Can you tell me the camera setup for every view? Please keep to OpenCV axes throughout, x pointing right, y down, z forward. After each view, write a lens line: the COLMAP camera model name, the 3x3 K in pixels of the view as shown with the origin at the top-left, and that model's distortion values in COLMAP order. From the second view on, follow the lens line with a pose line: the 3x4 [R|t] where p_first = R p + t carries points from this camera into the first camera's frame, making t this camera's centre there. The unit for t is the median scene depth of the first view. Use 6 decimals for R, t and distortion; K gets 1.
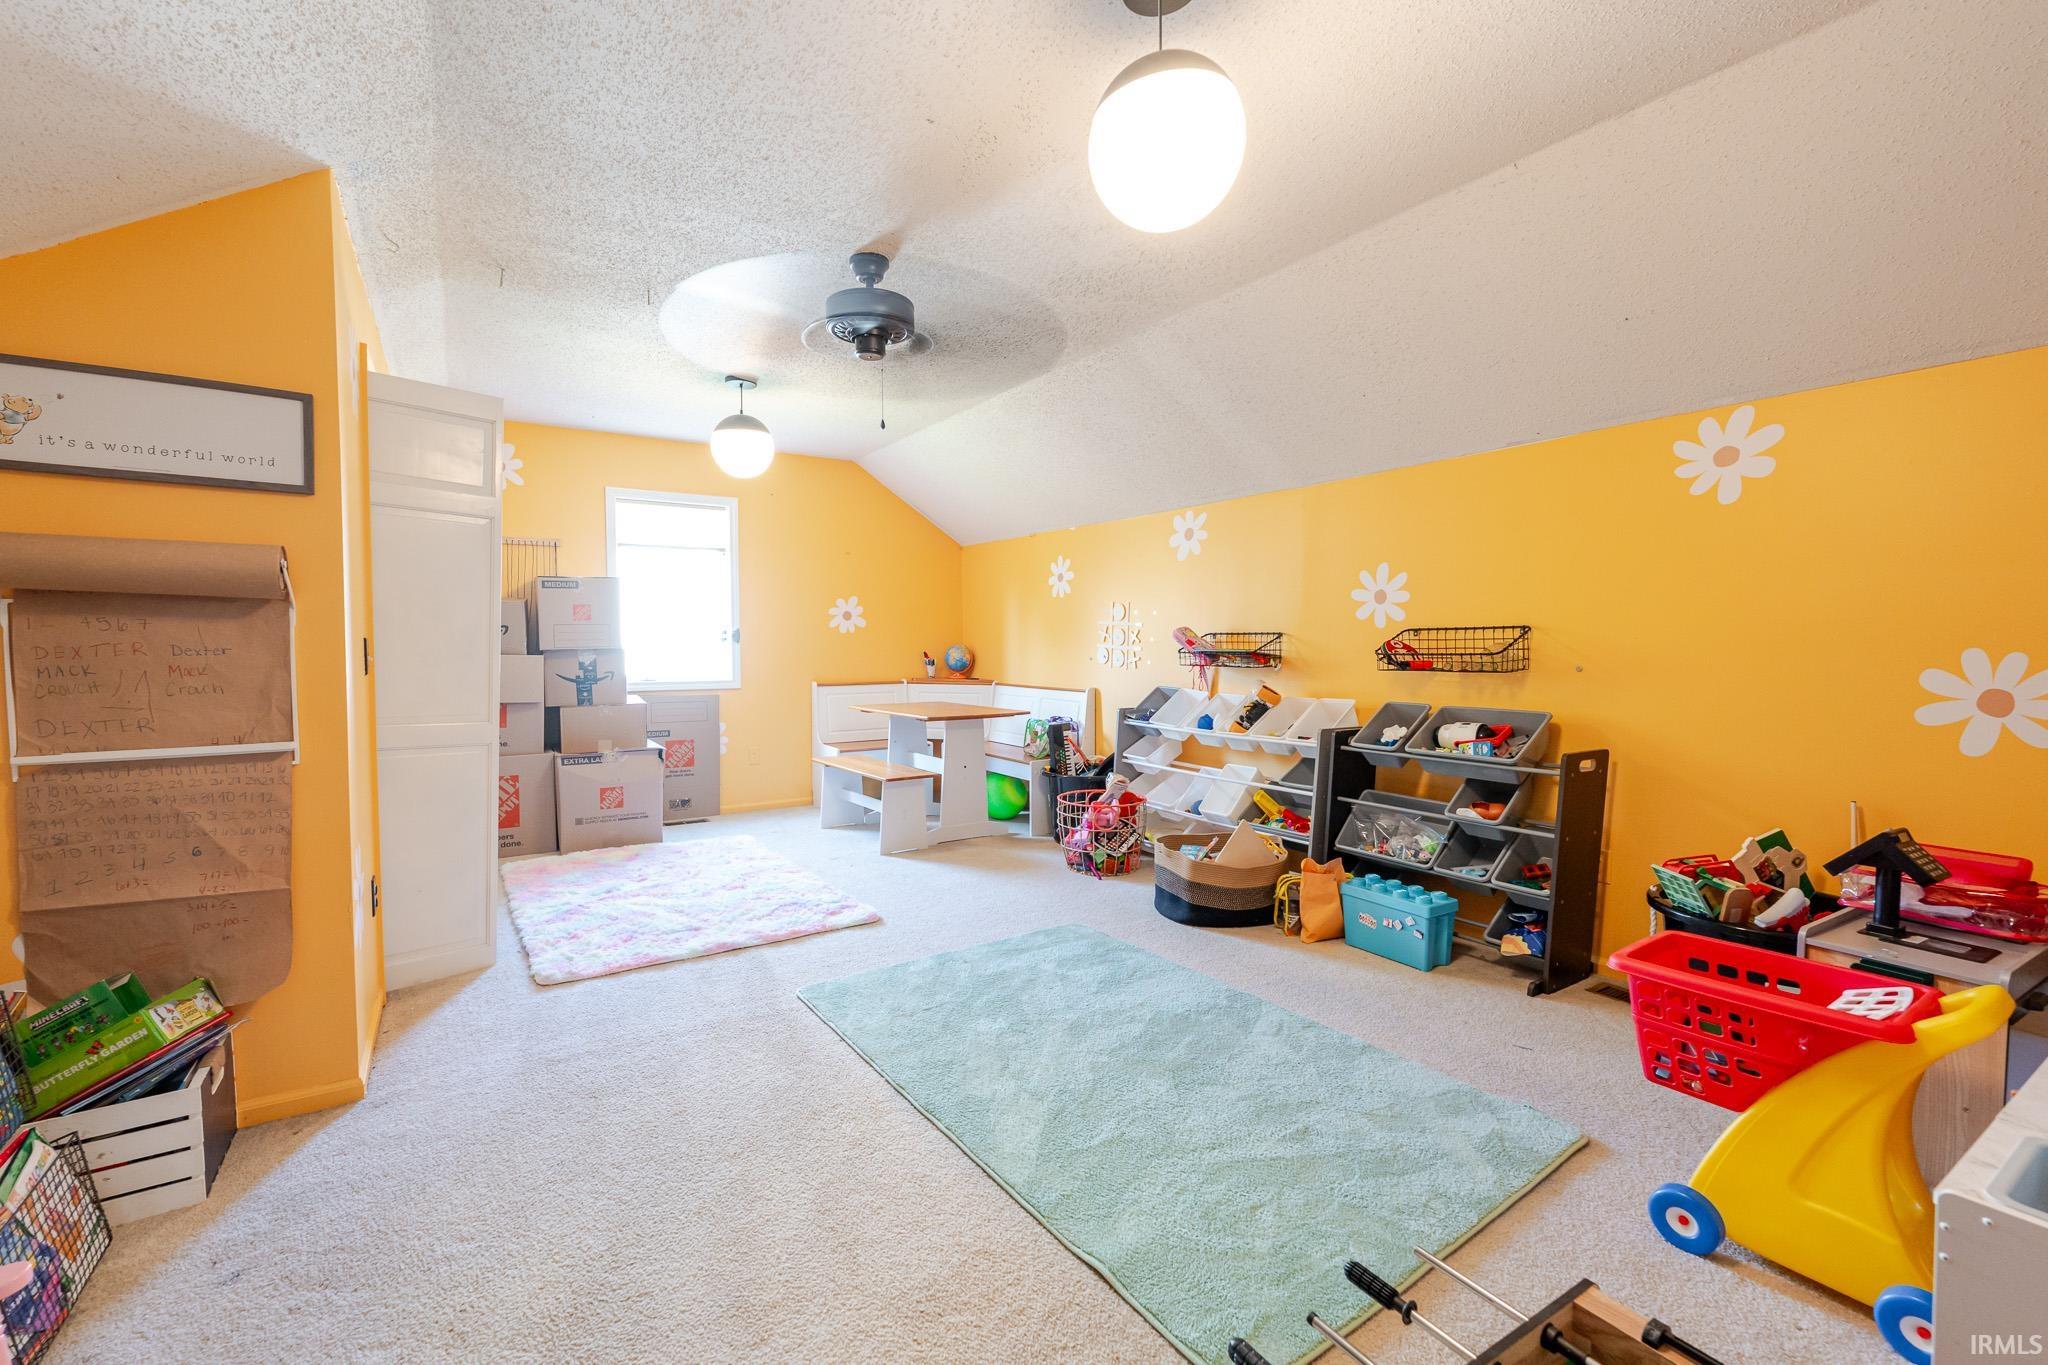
lens RADIAL K [[865.0, 0, 1033.1], [0, 865.0, 657.3], [0, 0, 1]] dist [-0.000155, 0.000069]
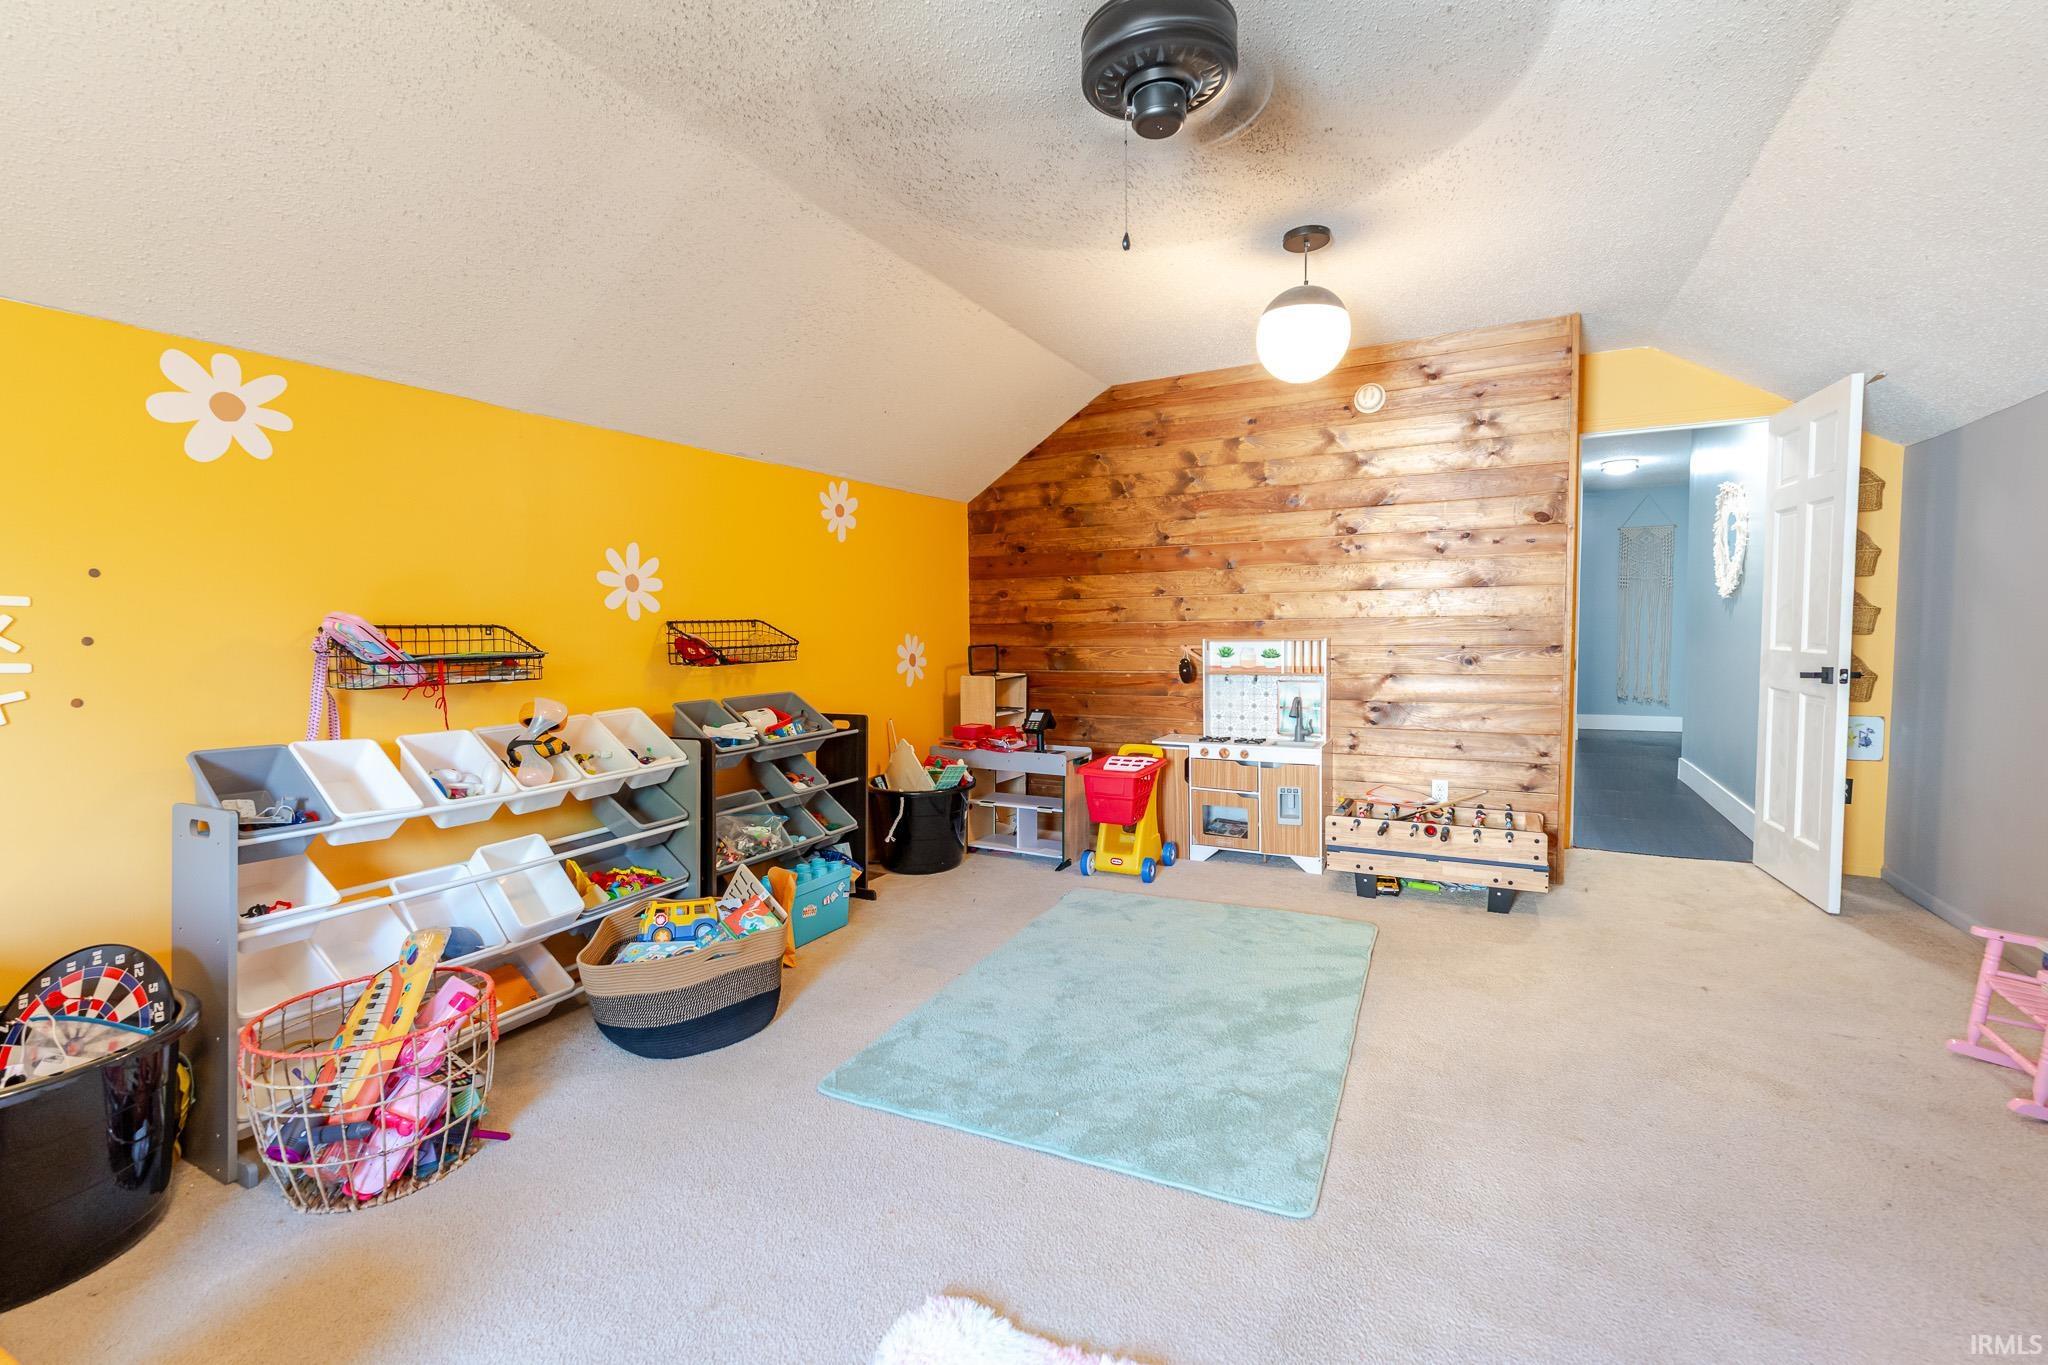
lens RADIAL K [[865.0, 0, 1033.1], [0, 865.0, 657.3], [0, 0, 1]] dist [-0.000155, 0.000069]
pose [[-0.473095, -0.033420, 0.880377, -0.575664], [0.020971, 0.998570, 0.049176, -0.033615], [-0.880762, 0.041727, -0.471718, 1.154284]]
